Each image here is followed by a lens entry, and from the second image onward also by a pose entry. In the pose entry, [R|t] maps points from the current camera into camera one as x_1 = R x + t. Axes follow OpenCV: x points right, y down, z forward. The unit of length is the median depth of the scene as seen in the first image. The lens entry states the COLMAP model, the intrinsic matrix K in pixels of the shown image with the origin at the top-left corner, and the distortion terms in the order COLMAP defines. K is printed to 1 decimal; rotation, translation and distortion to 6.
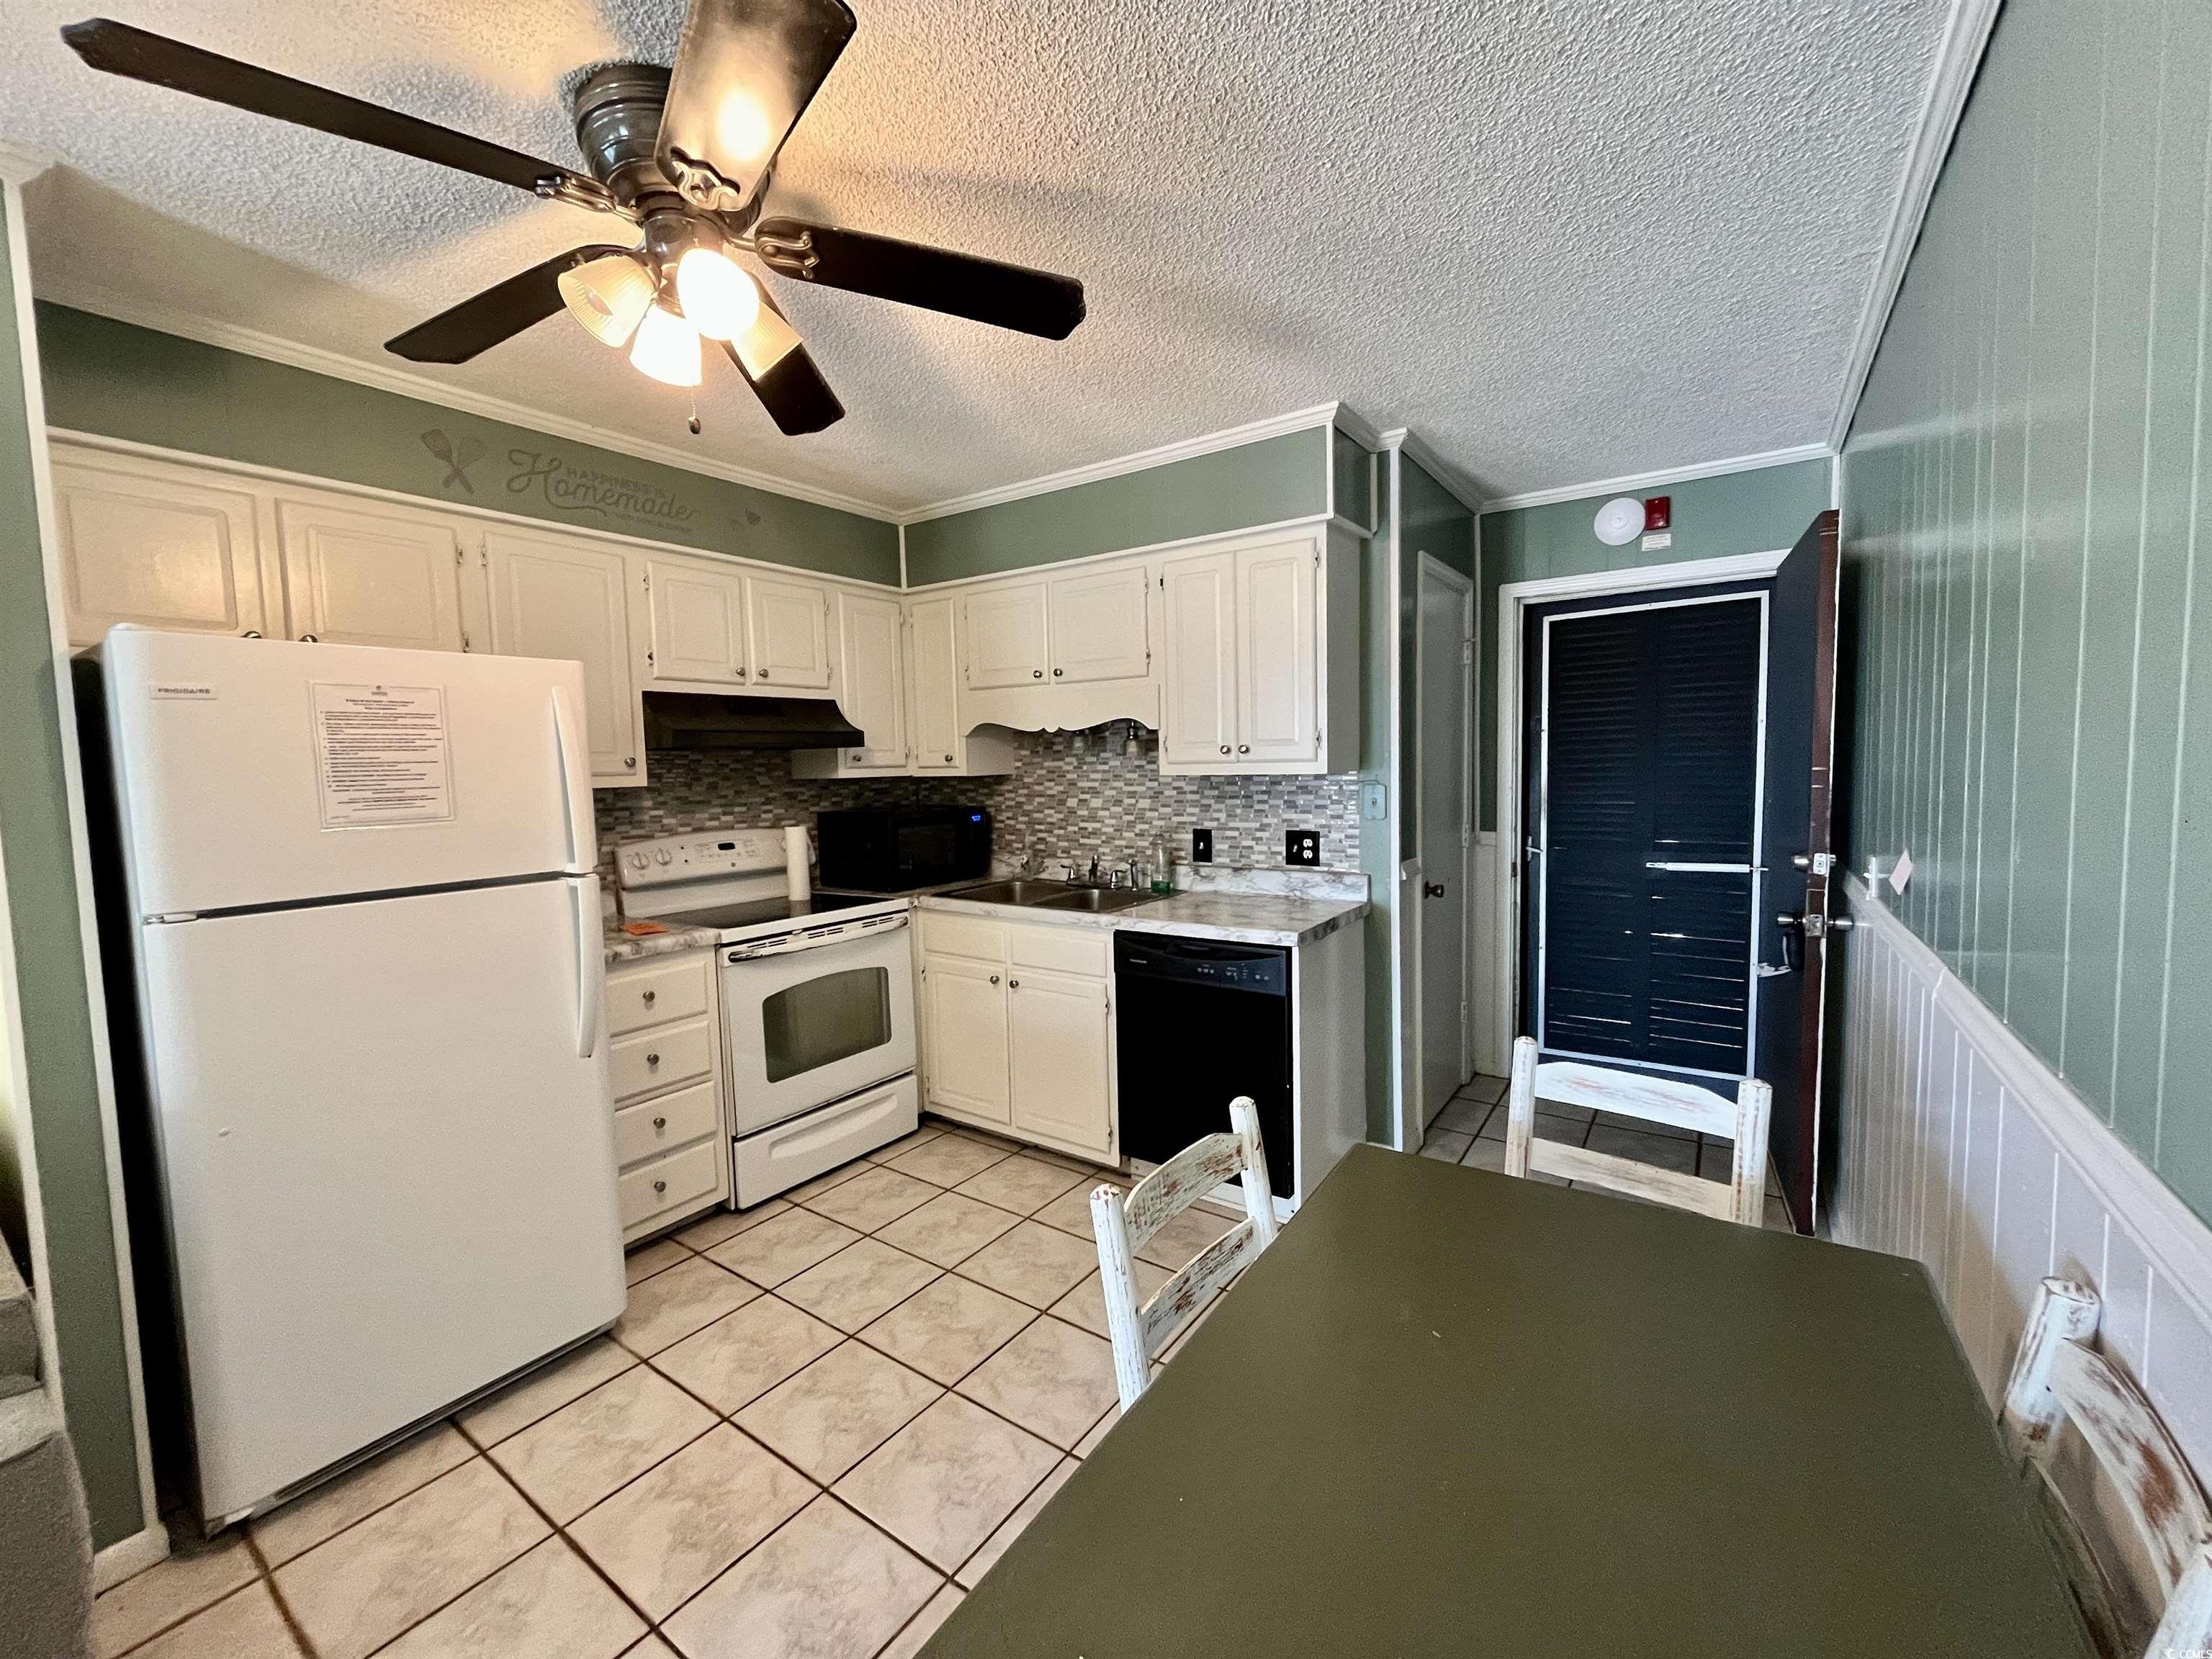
lens RADIAL K [[917.2, 0, 1106.1], [0, 917.2, 831.2], [0, 0, 1]] dist [-0.002475, -0.000325]
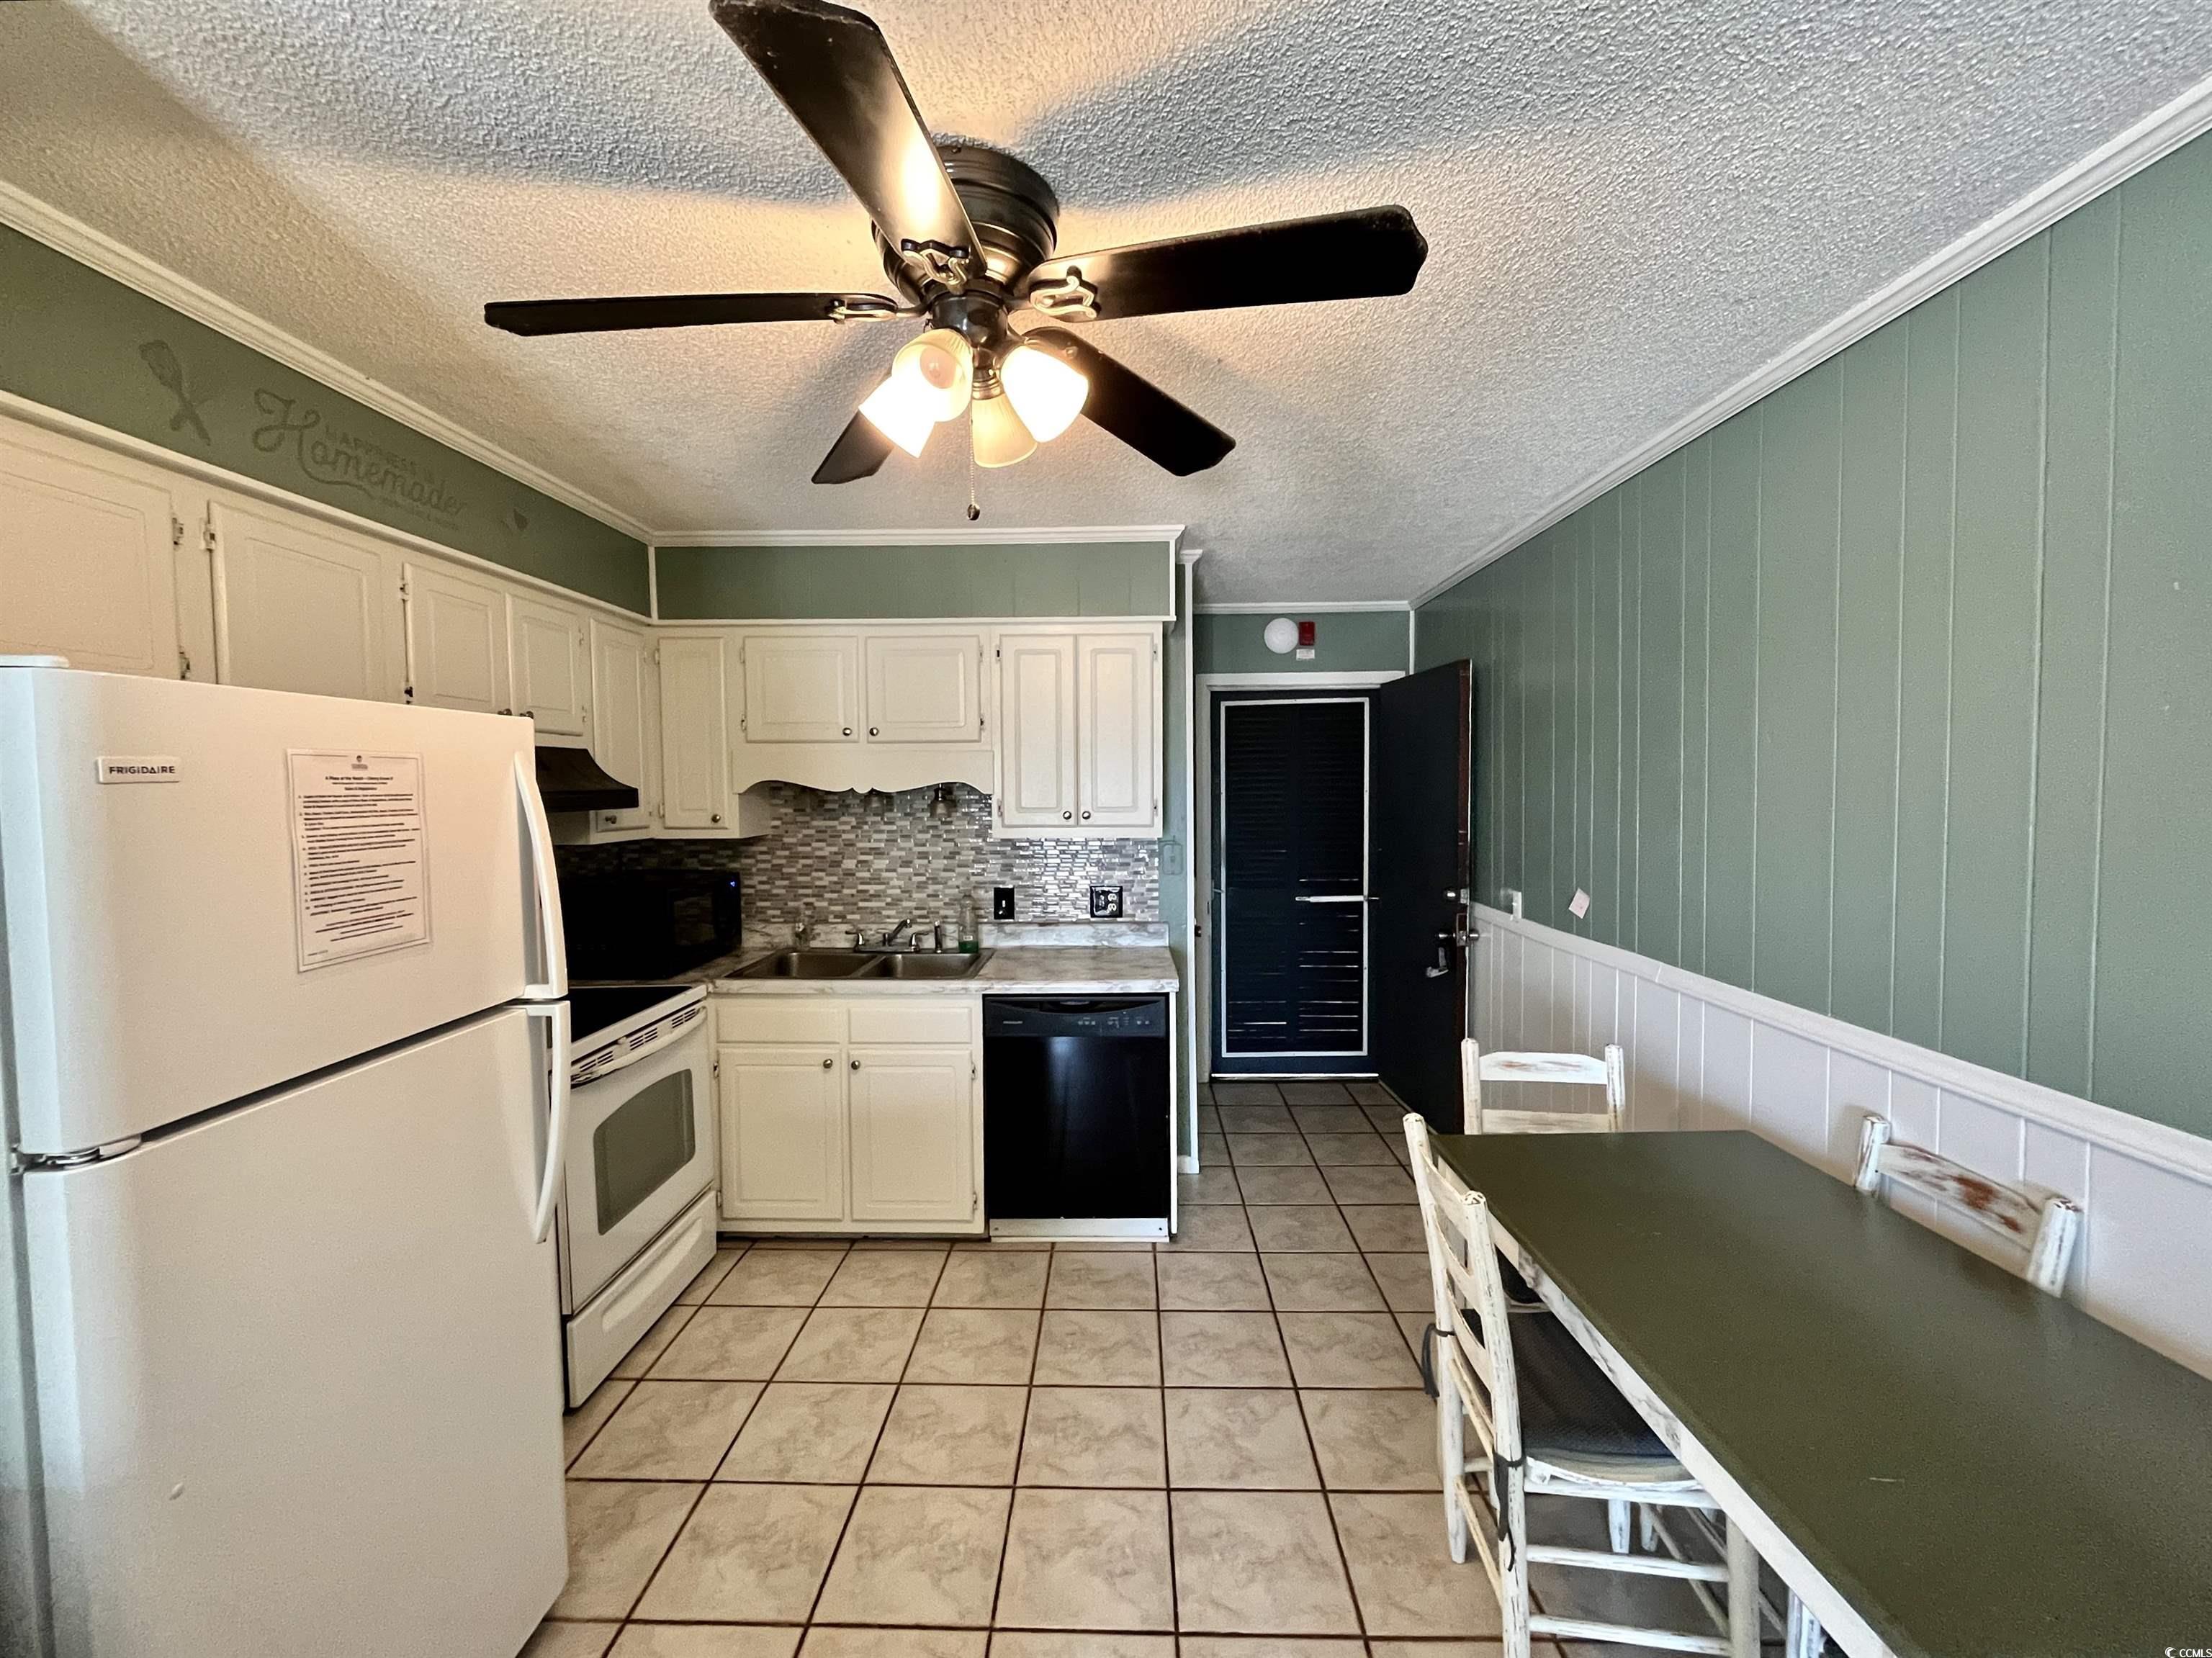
lens RADIAL K [[917.2, 0, 1135.5], [0, 917.2, 829.5], [0, 0, 1]] dist [-0.002475, -0.000325]
pose [[0.825811, -0.009576, 0.563865, -0.407023], [0.031285, 0.999094, -0.028852, -0.038153], [-0.563078, 0.041467, 0.825363, 0.064420]]
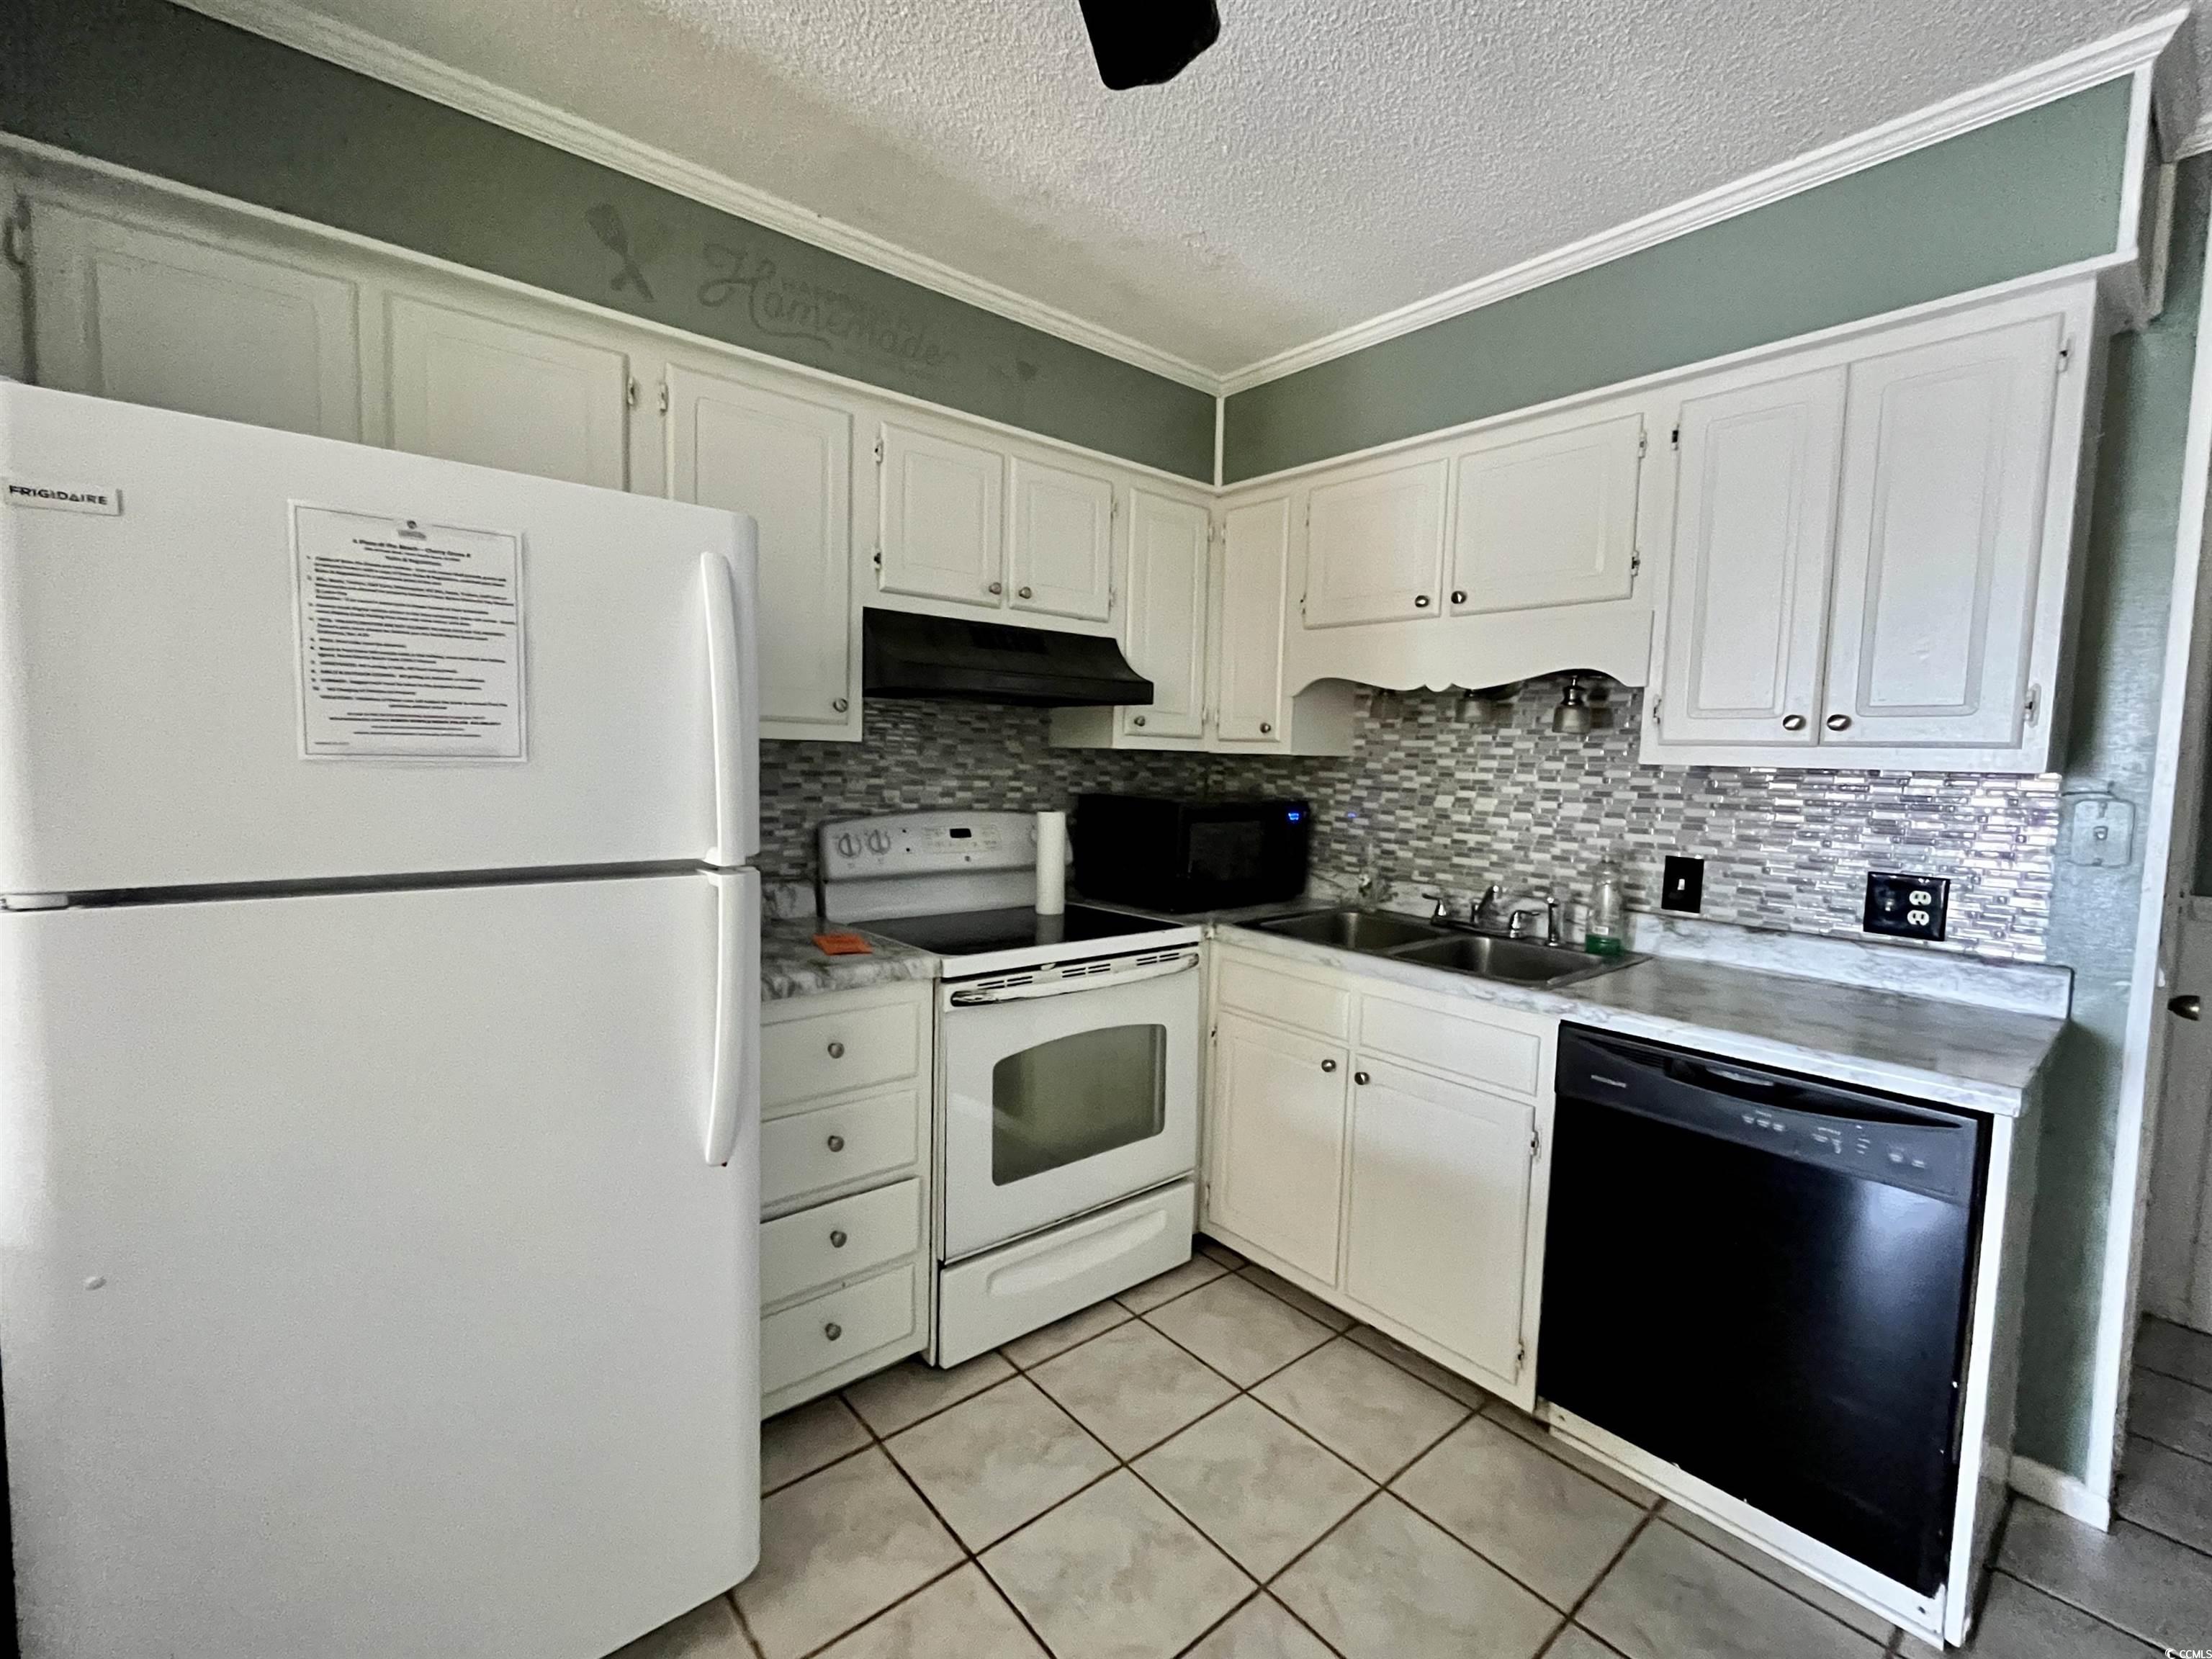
lens RADIAL K [[974.7, 0, 1084.2], [0, 974.7, 829.9], [0, 0, 1]] dist [0.001251, -0.000870]
pose [[0.960632, 0.067358, -0.269534, -0.120303], [-0.067533, 0.997680, 0.008636, 0.000929], [0.269490, 0.009906, 0.962952, 0.303864]]
